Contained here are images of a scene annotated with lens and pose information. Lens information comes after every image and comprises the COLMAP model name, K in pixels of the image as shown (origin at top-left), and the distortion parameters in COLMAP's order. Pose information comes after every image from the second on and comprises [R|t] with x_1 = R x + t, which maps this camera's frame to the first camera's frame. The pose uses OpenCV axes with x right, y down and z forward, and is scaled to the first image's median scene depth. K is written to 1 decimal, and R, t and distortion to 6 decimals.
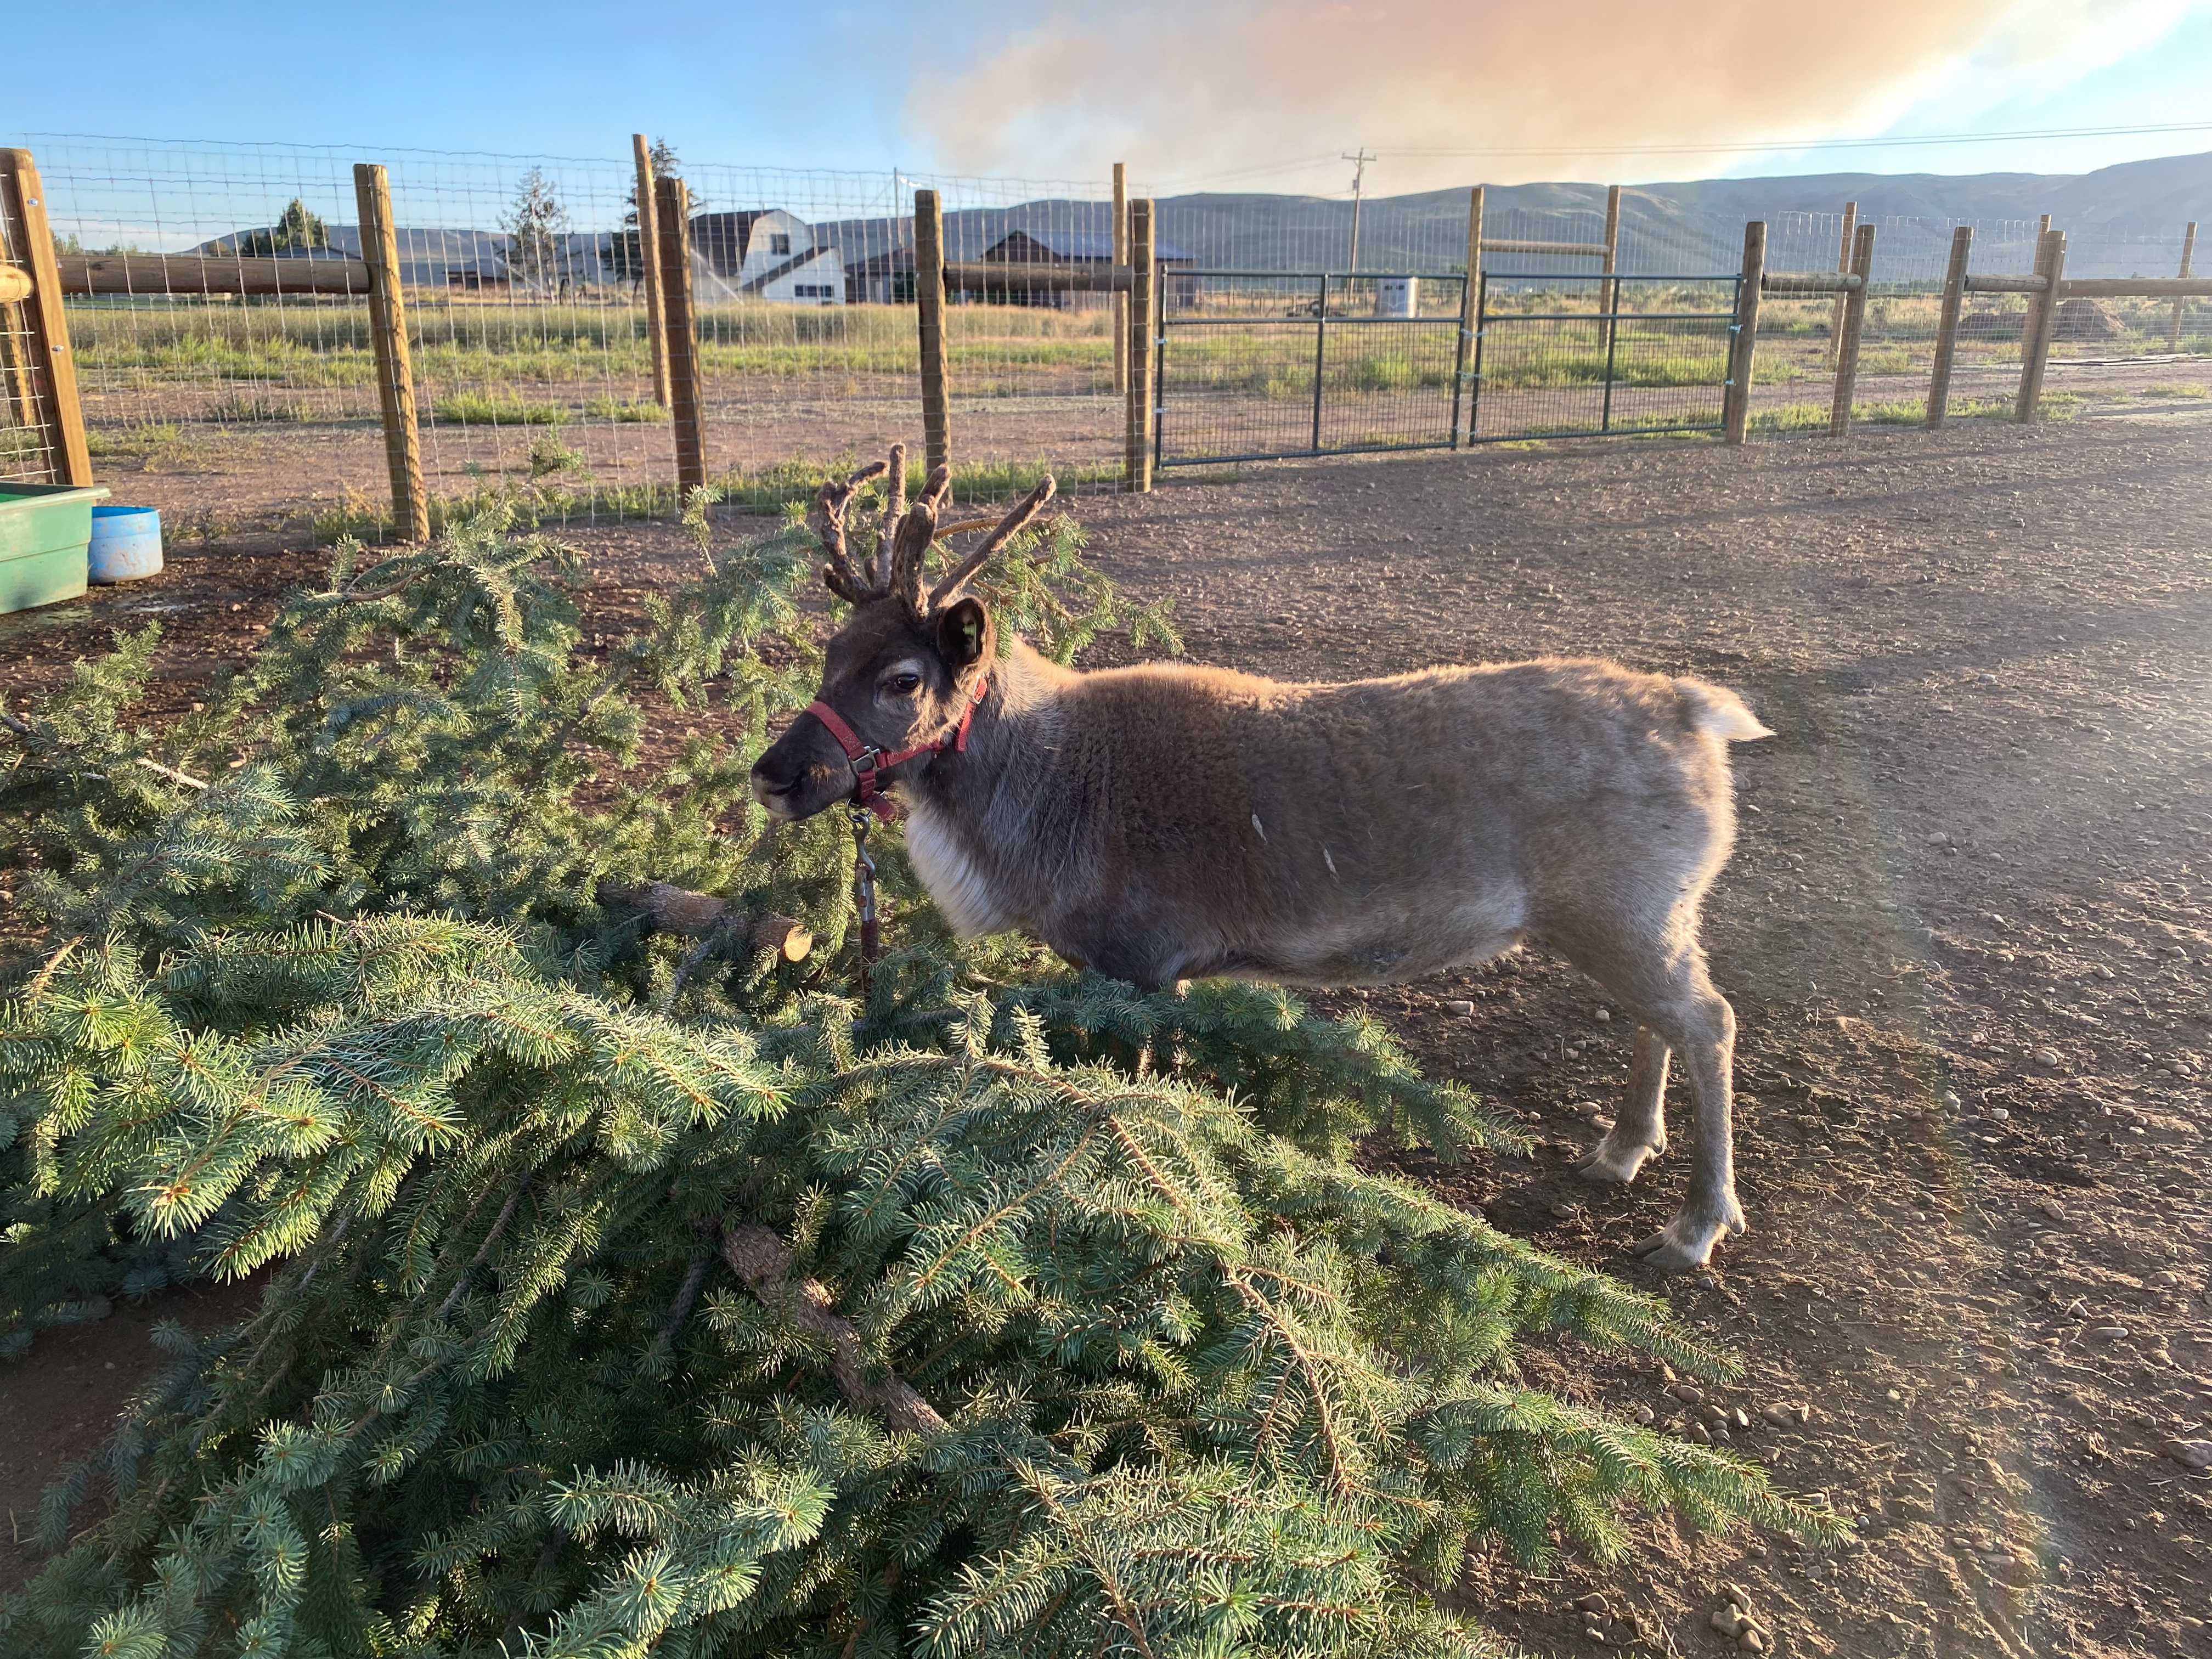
lens RADIAL K [[1685.7, 0, 1105.5], [0, 1685.7, 820.8], [0, 0, 1]] dist [-0.014854, -0.011778]
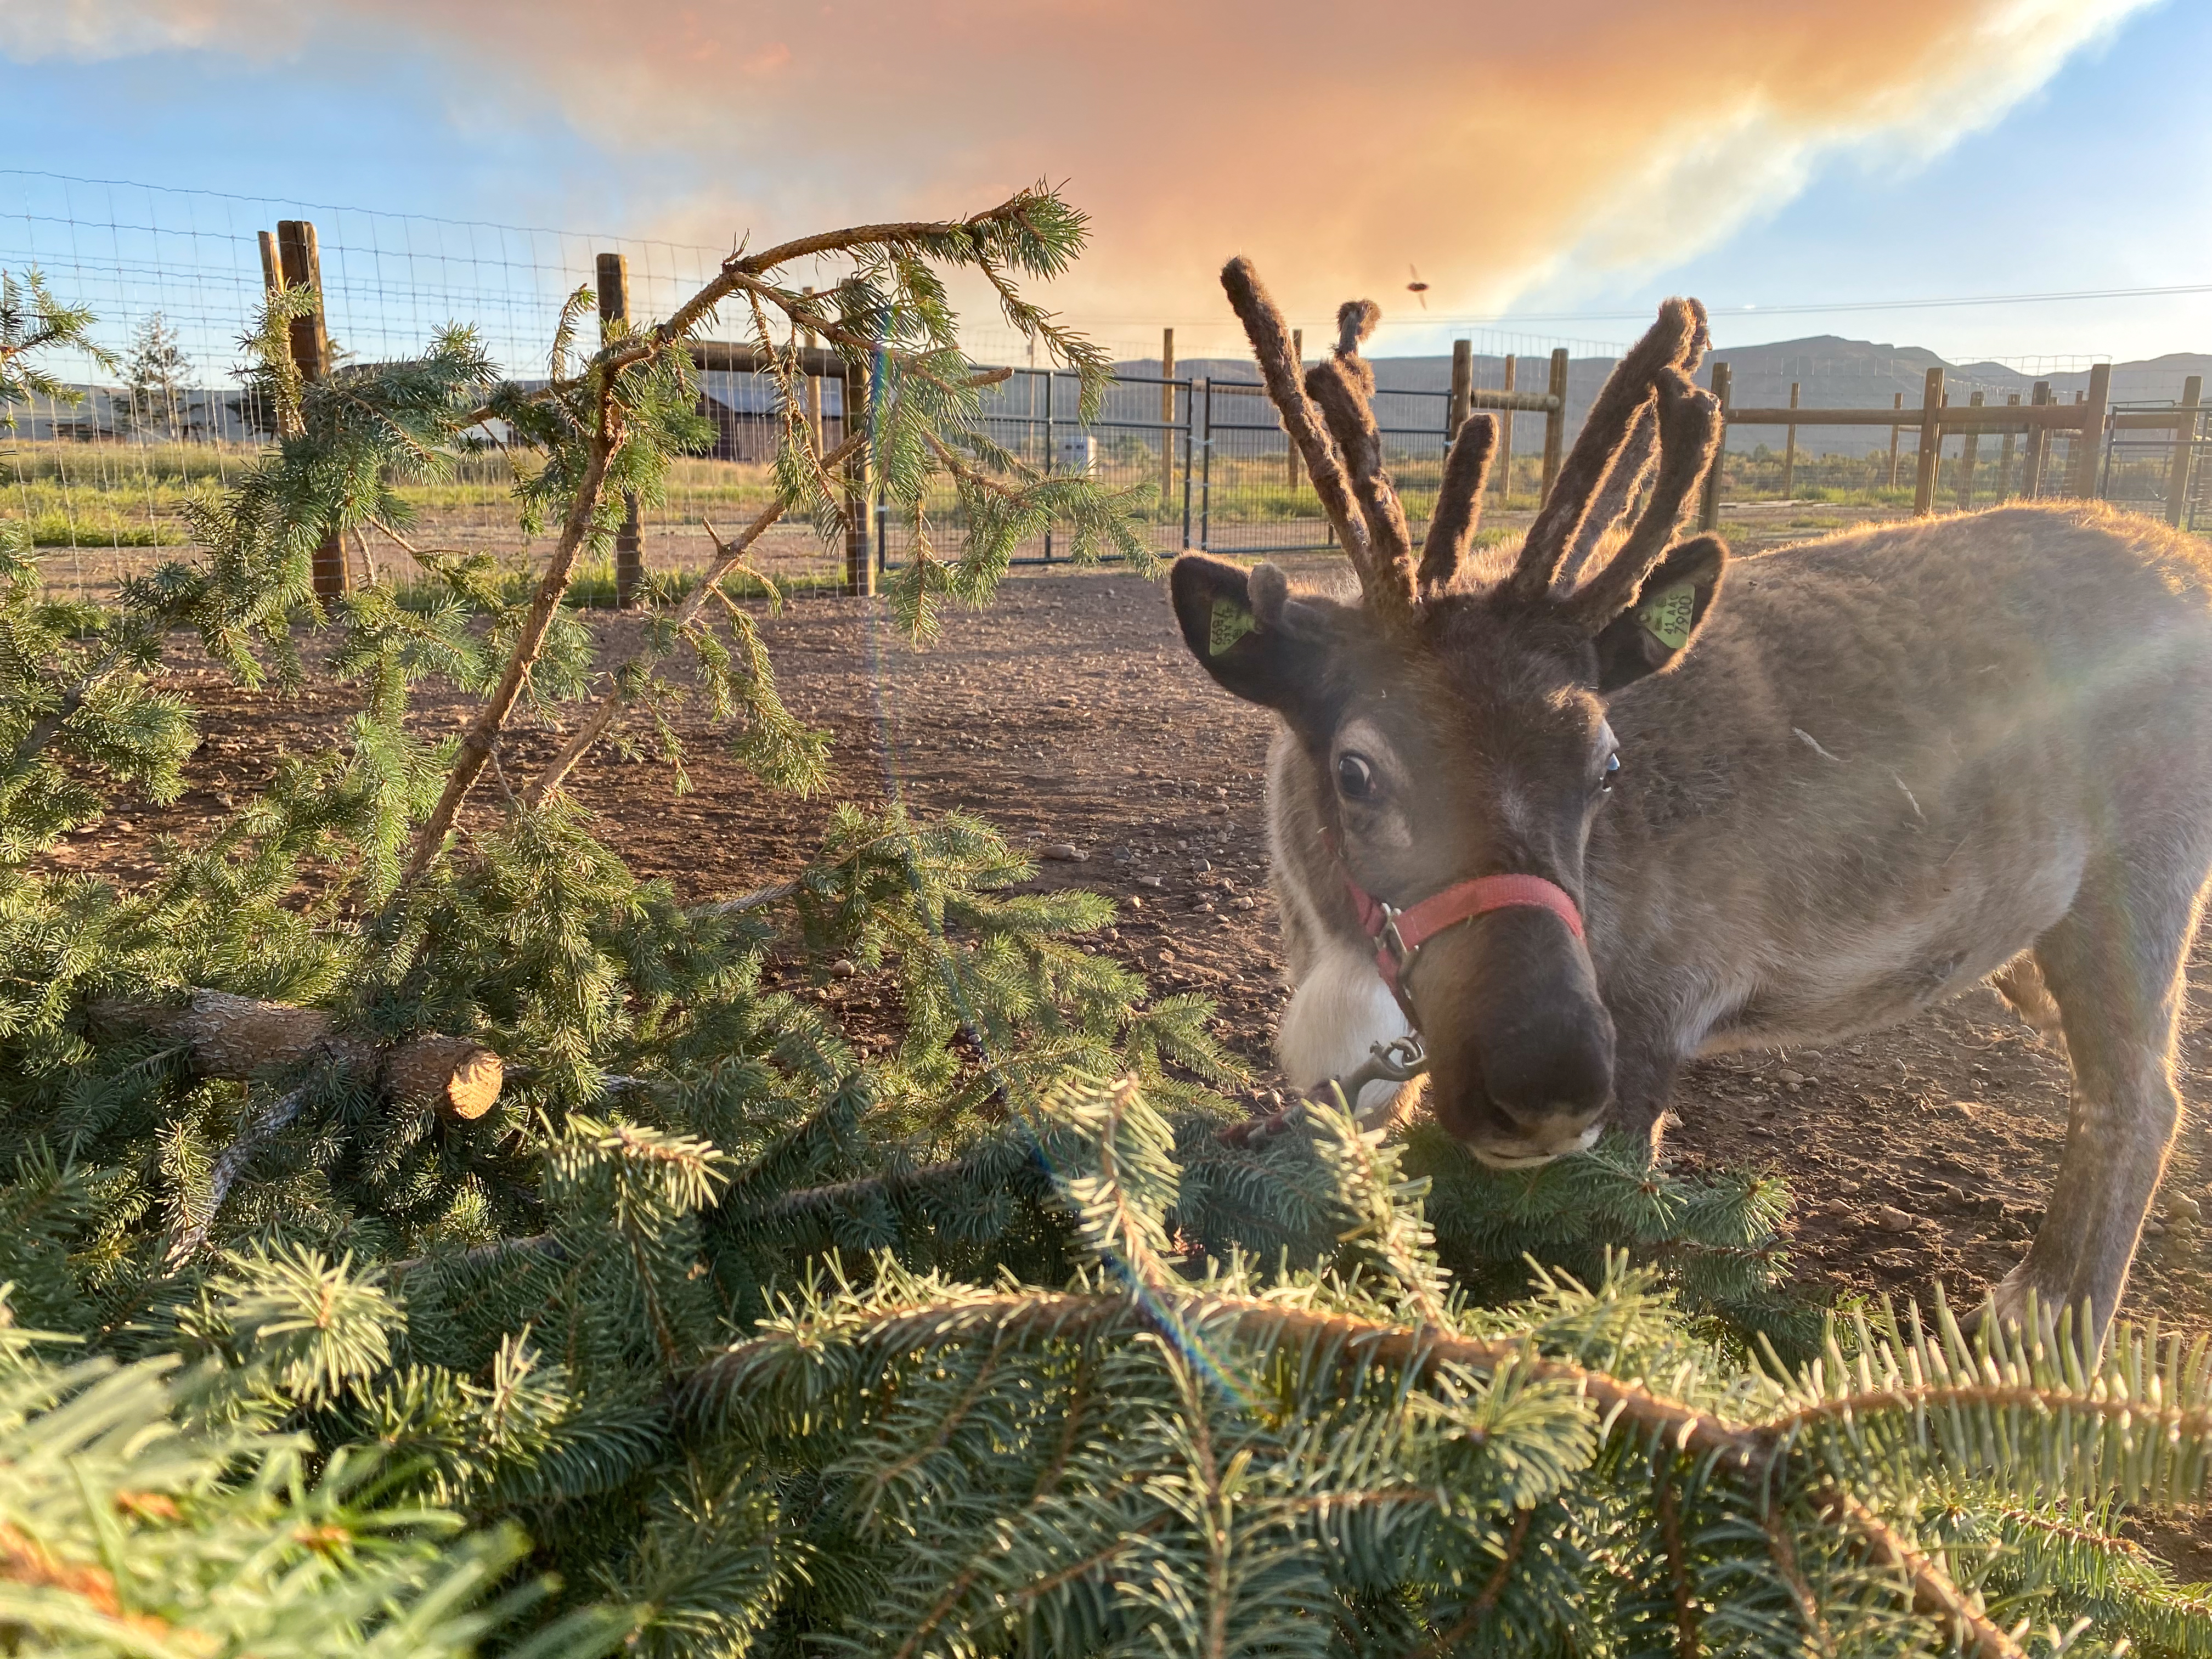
lens RADIAL K [[1685.7, 0, 1109.5], [0, 1685.7, 849.2], [0, 0, 1]] dist [-0.014854, -0.011778]
pose [[0.982154, -0.043546, 0.182967, -0.027733], [0.058368, 0.995366, -0.076417, 0.018381], [-0.178792, 0.085733, 0.980145, 0.151251]]
